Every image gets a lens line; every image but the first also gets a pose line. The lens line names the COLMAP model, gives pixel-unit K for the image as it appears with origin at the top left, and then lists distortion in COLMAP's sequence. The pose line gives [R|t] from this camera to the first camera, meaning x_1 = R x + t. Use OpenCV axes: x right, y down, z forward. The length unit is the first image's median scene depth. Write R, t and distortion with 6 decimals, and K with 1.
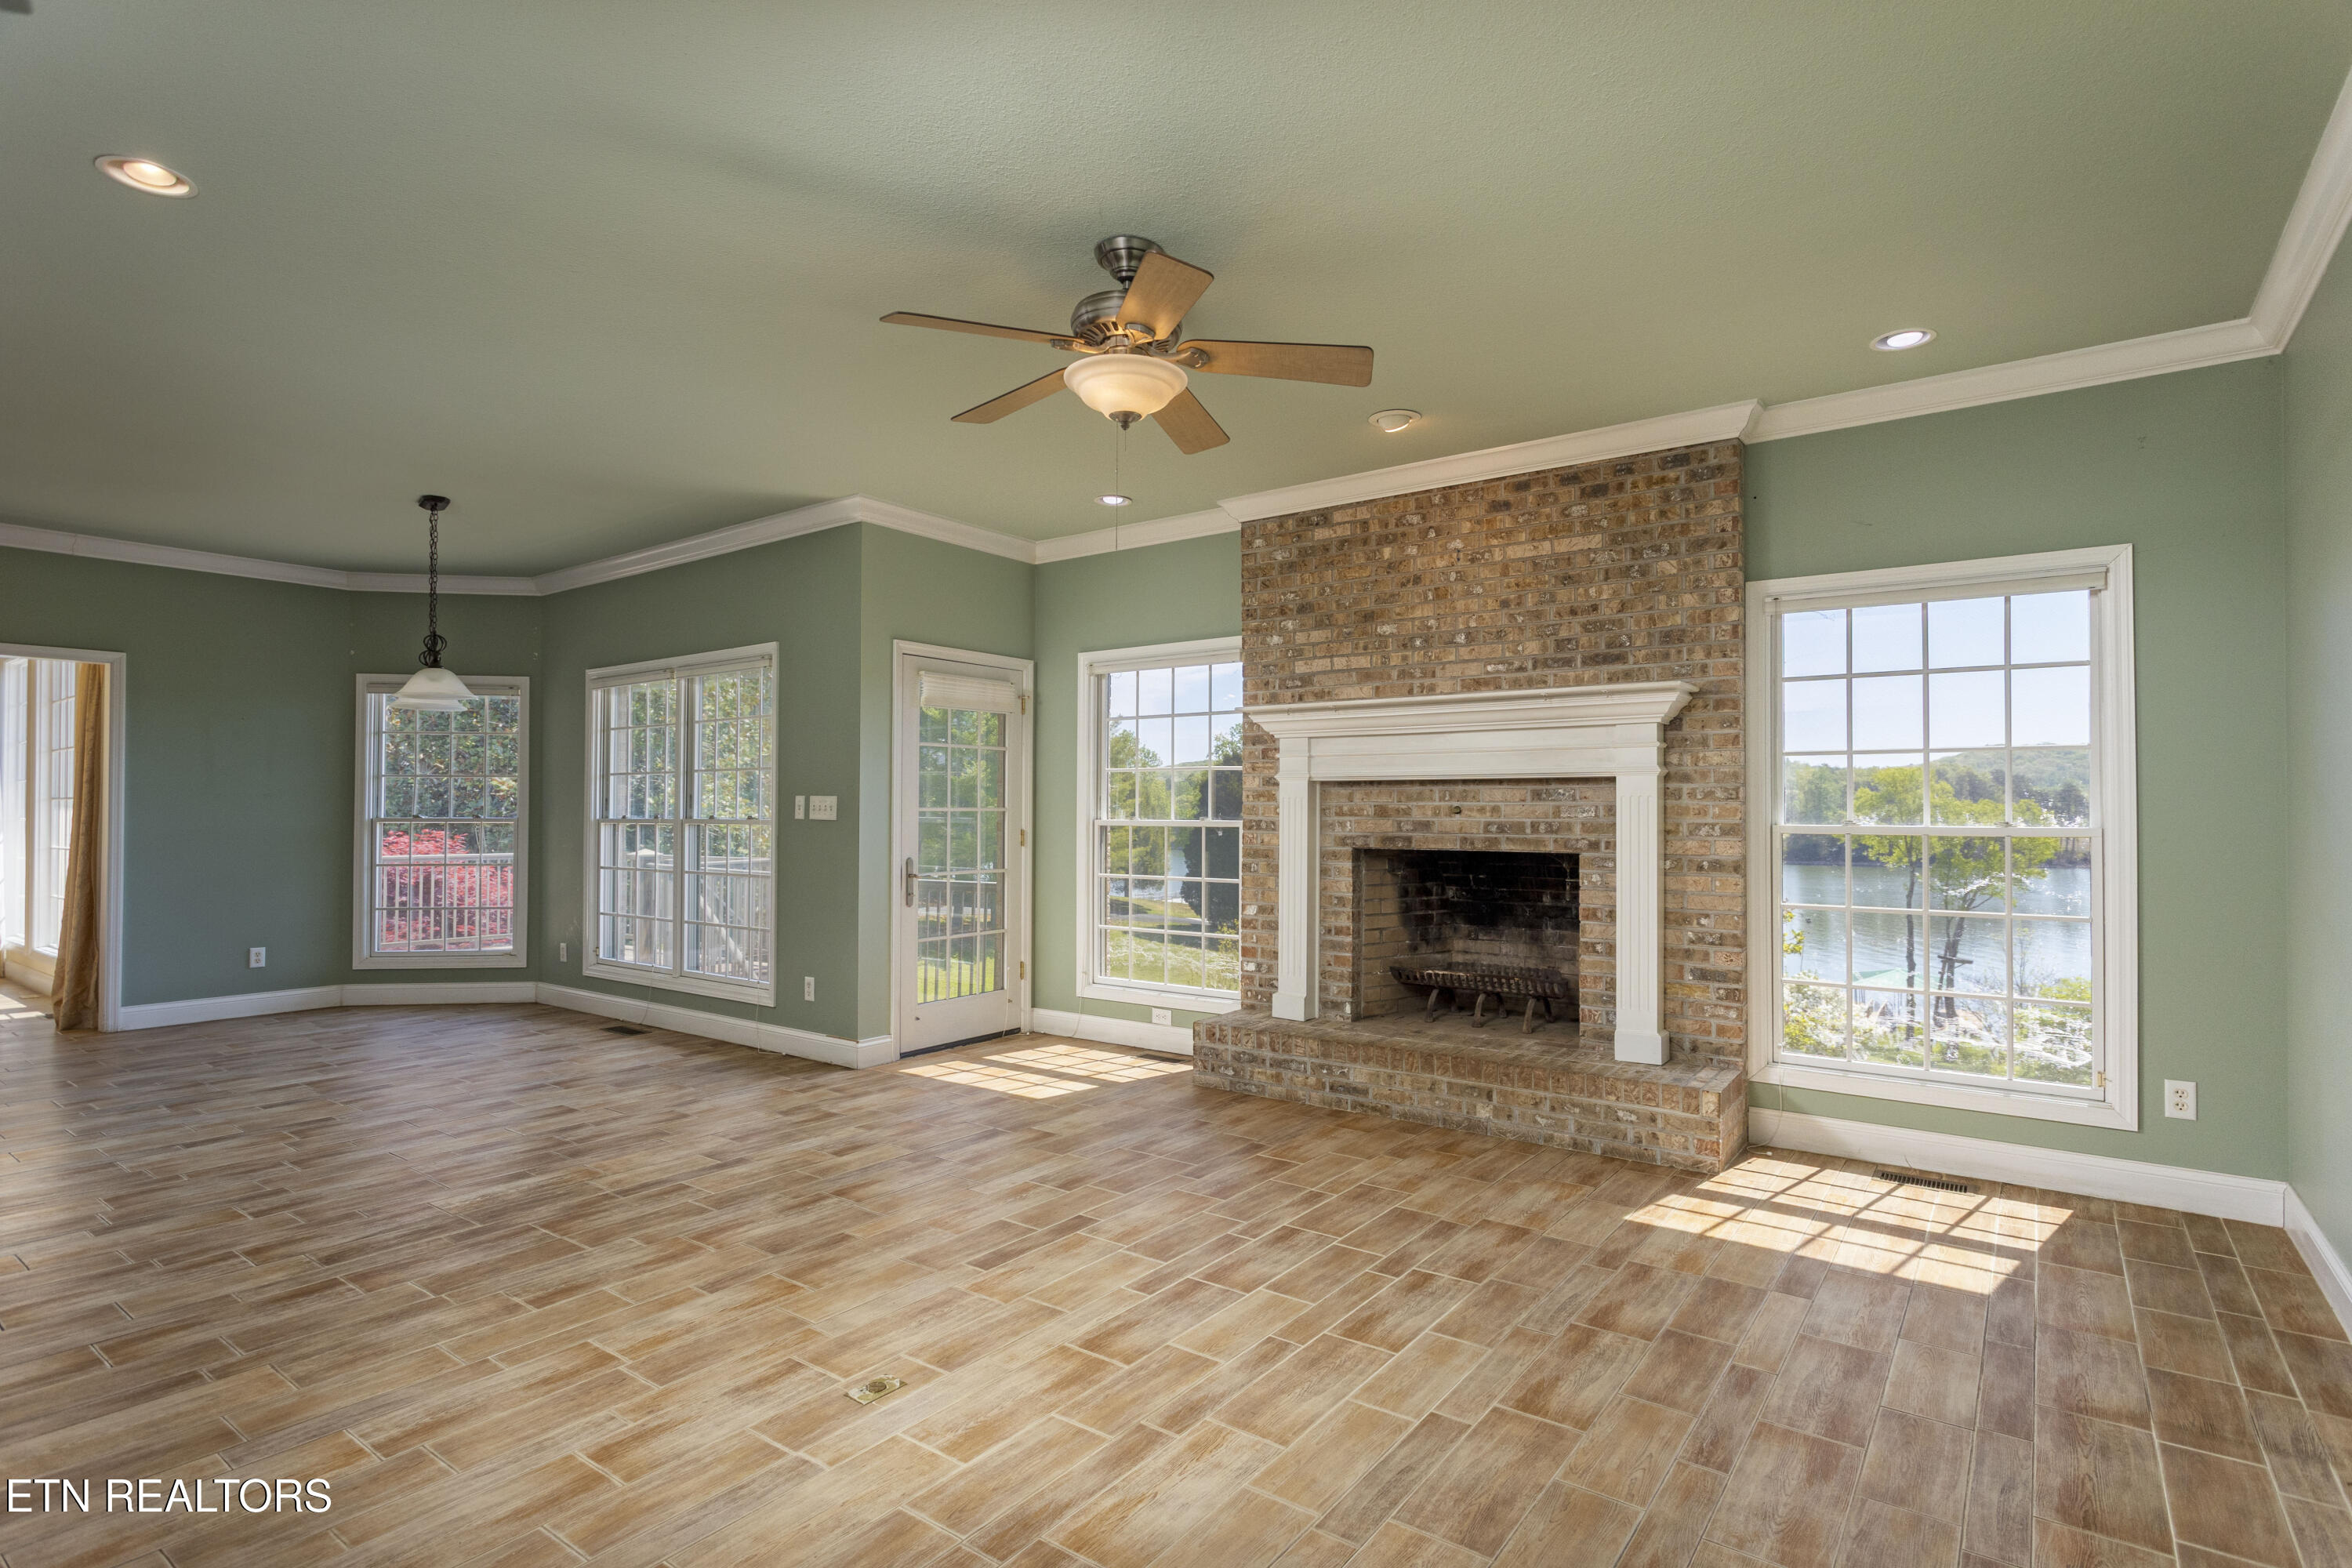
lens RADIAL K [[1192.8, 0, 1167.4], [0, 1192.8, 788.2], [0, 0, 1]] dist [0.016213, 0.001624]
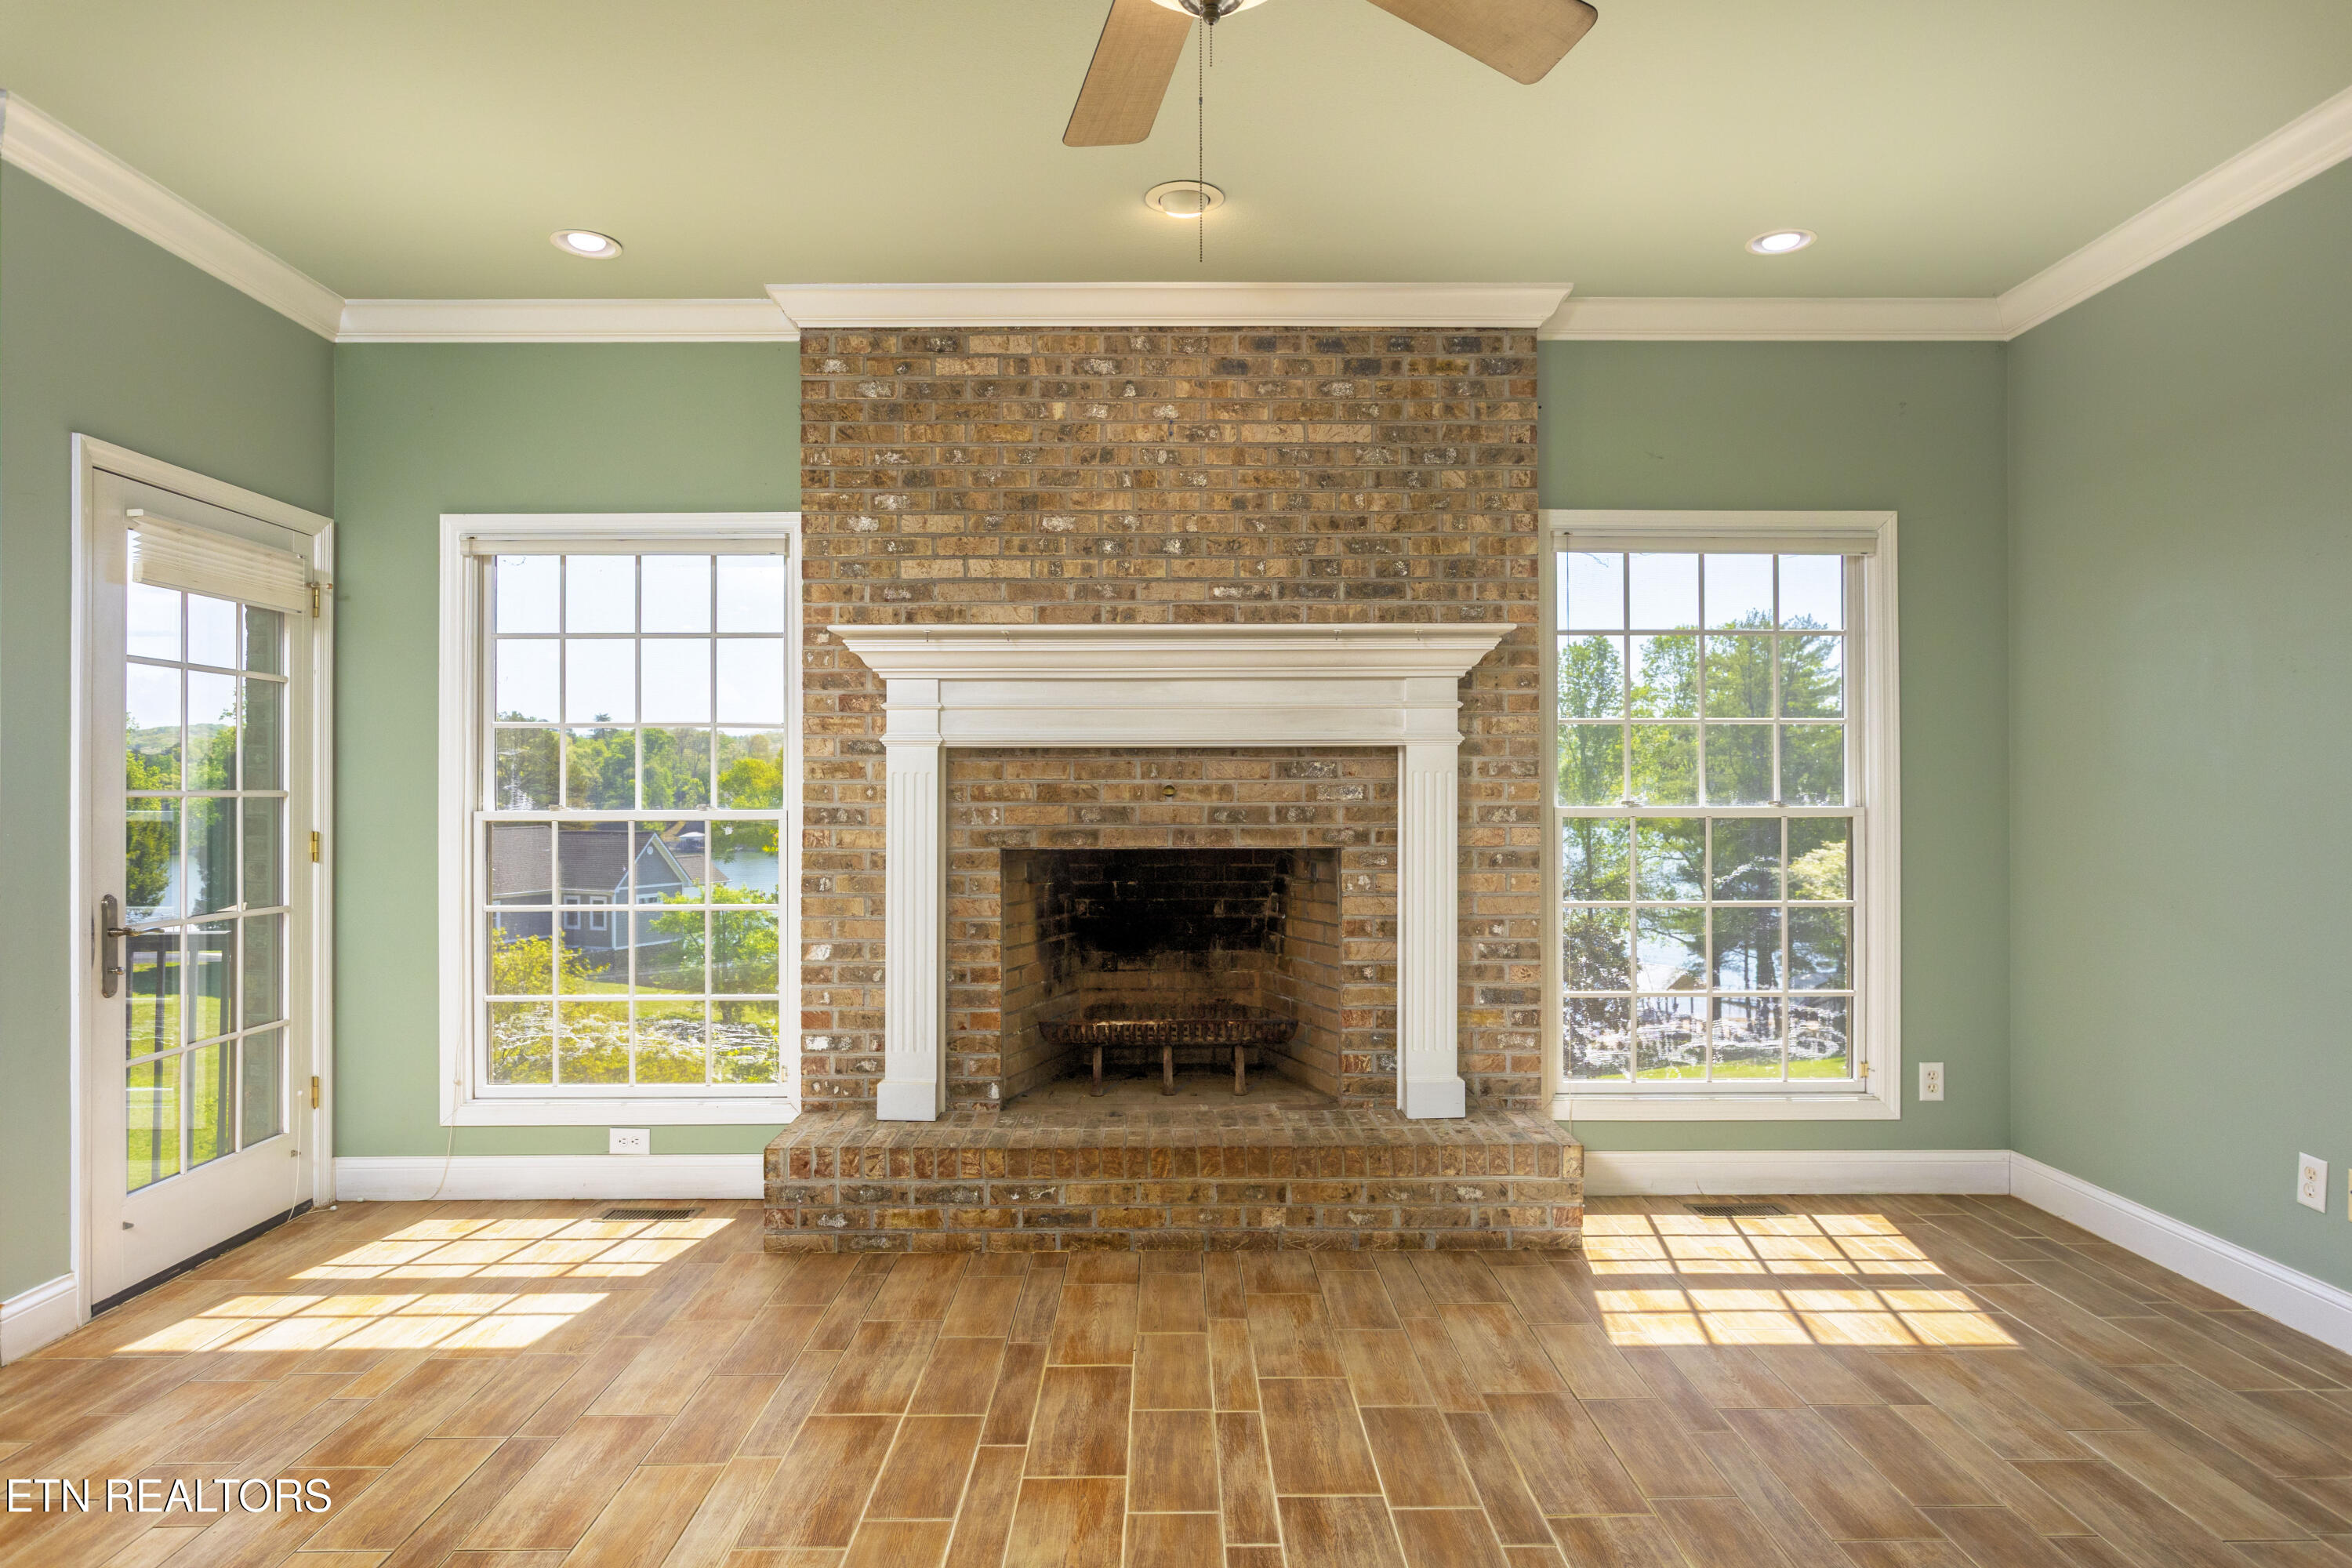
lens RADIAL K [[1400.9, 0, 1177.4], [0, 1400.9, 781.5], [0, 0, 1]] dist [-0.000375, -0.000068]
pose [[0.797489, 0.000533, 0.603333, -0.277767], [-0.006824, 0.999944, 0.008137, 0.006690], [-0.603294, -0.010607, 0.797448, 0.377939]]
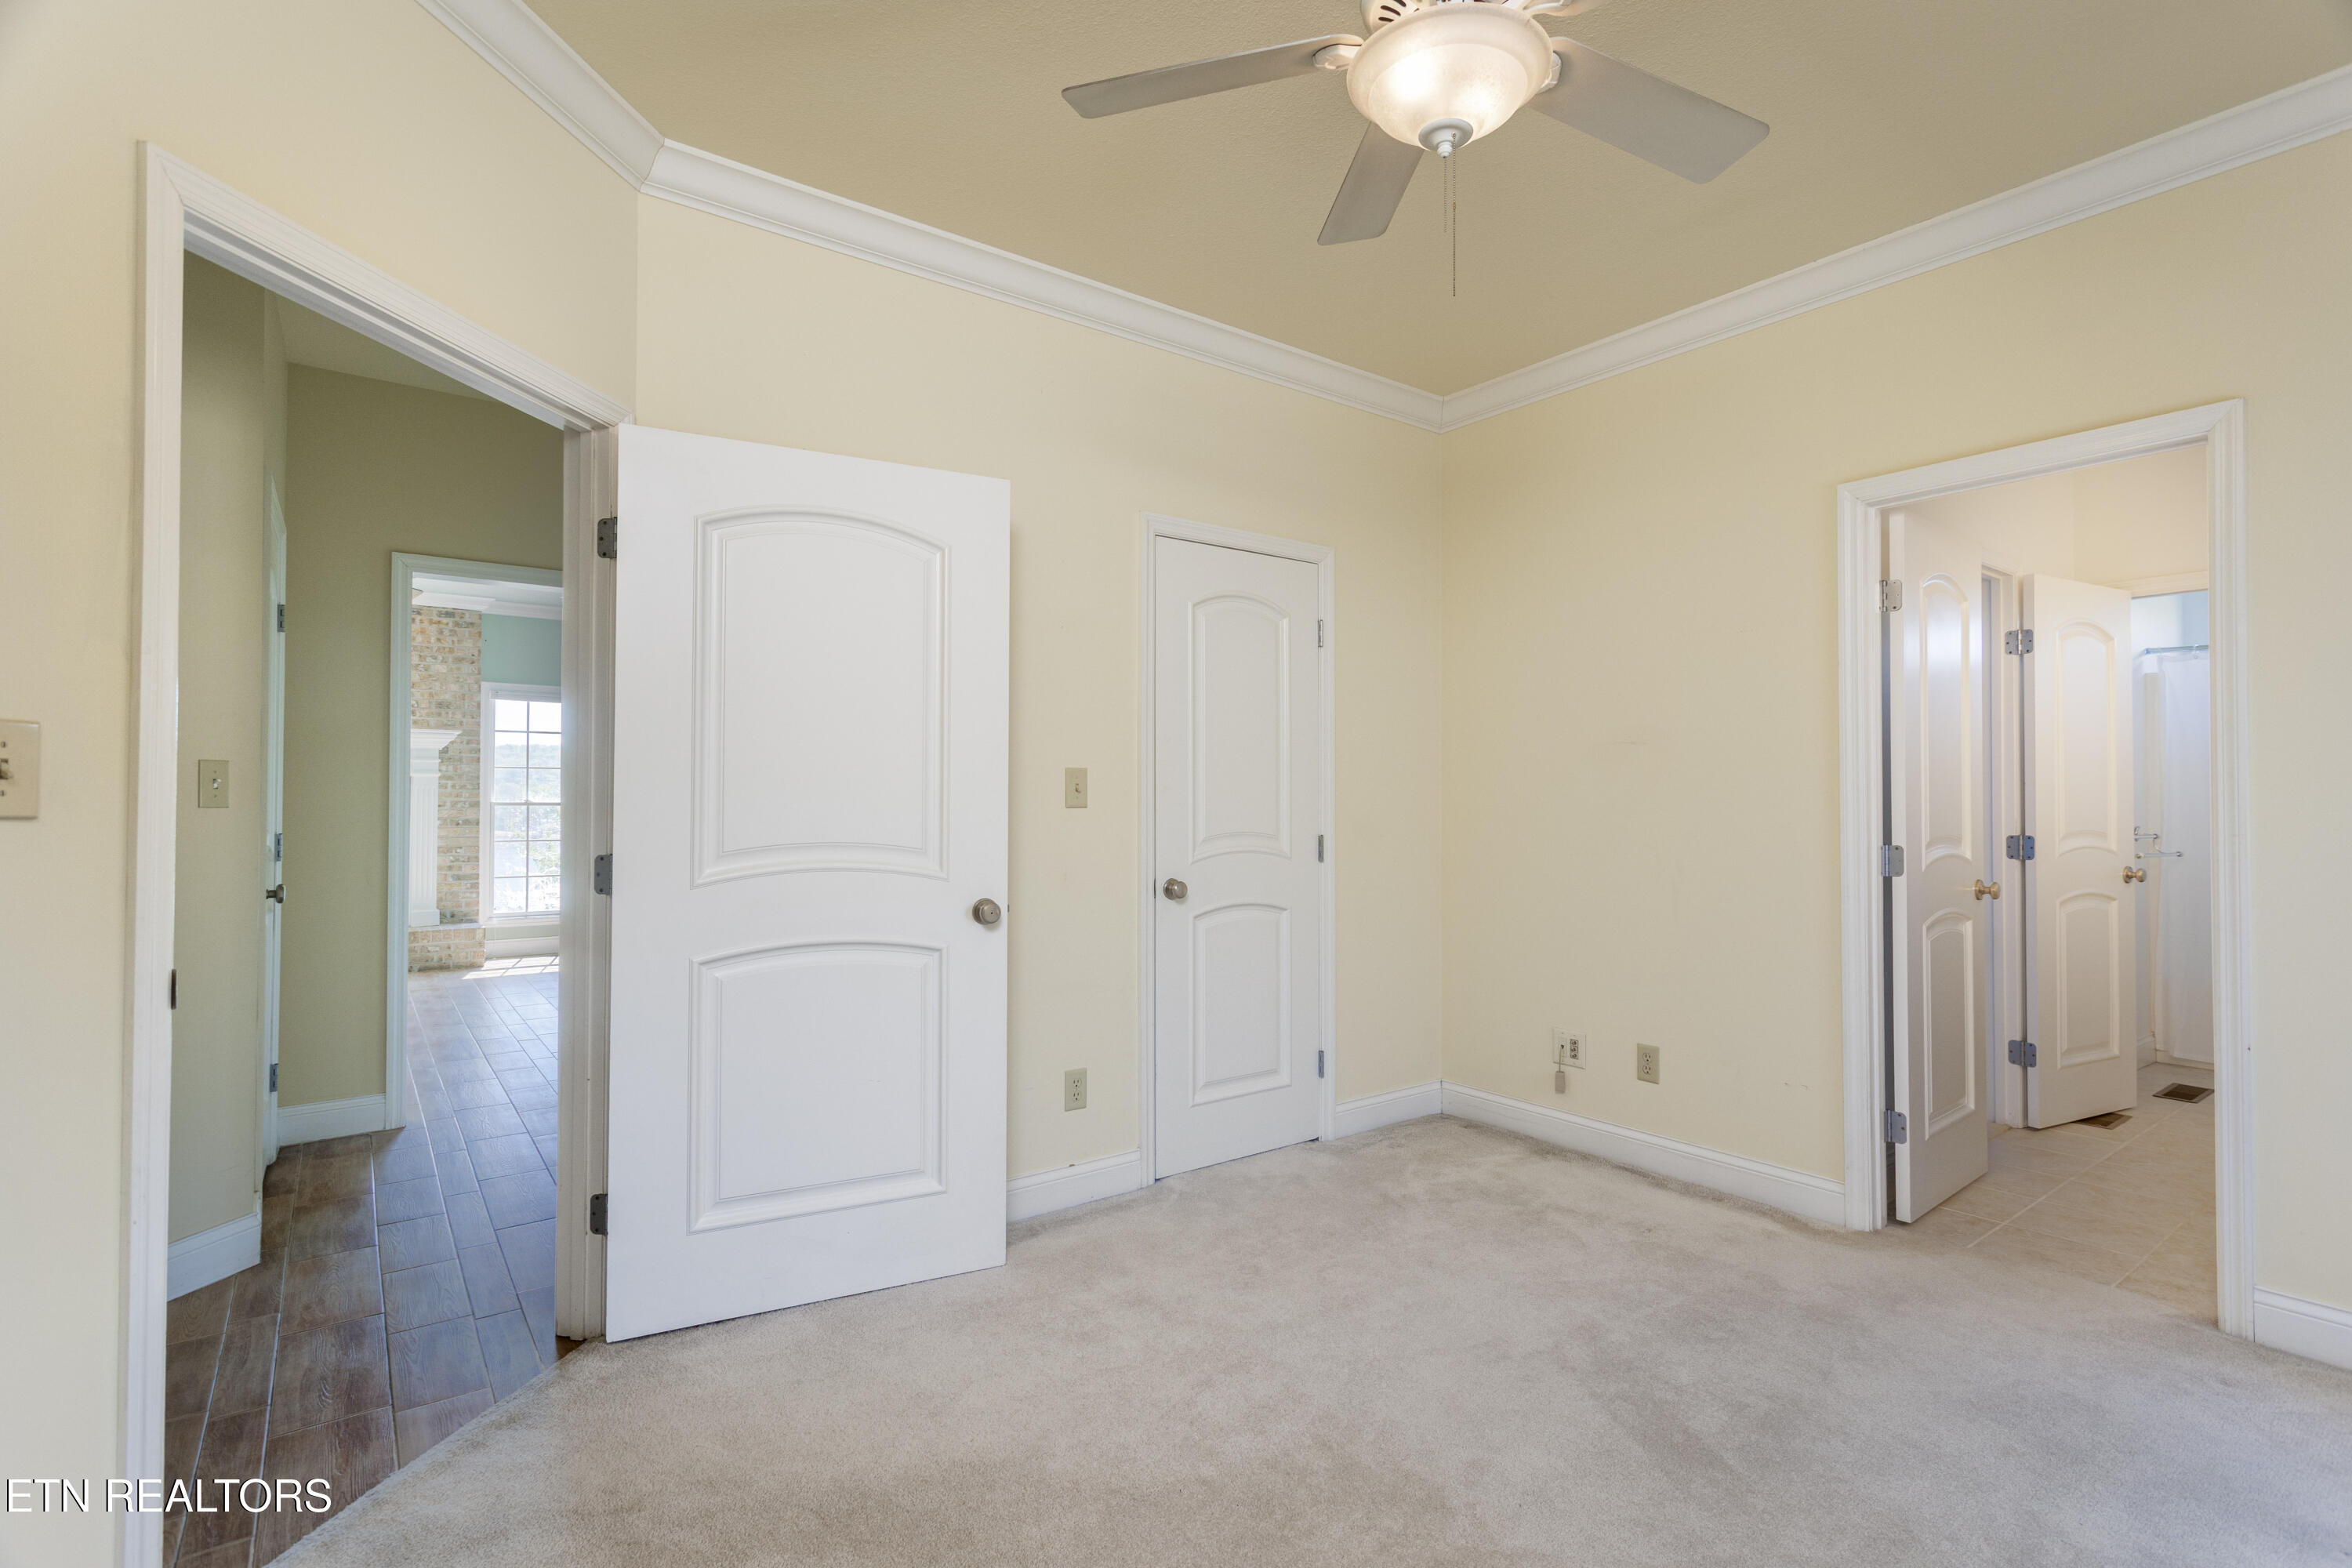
lens RADIAL K [[1125.8, 0, 1175.5], [0, 1125.8, 775.2], [0, 0, 1]] dist [0.000548, 0.000047]
pose [[0.279436, 0.014462, 0.960055, -0.989654], [-0.016647, 0.999809, -0.010215, -0.014031], [-0.960020, -0.013128, 0.279623, -0.644462]]
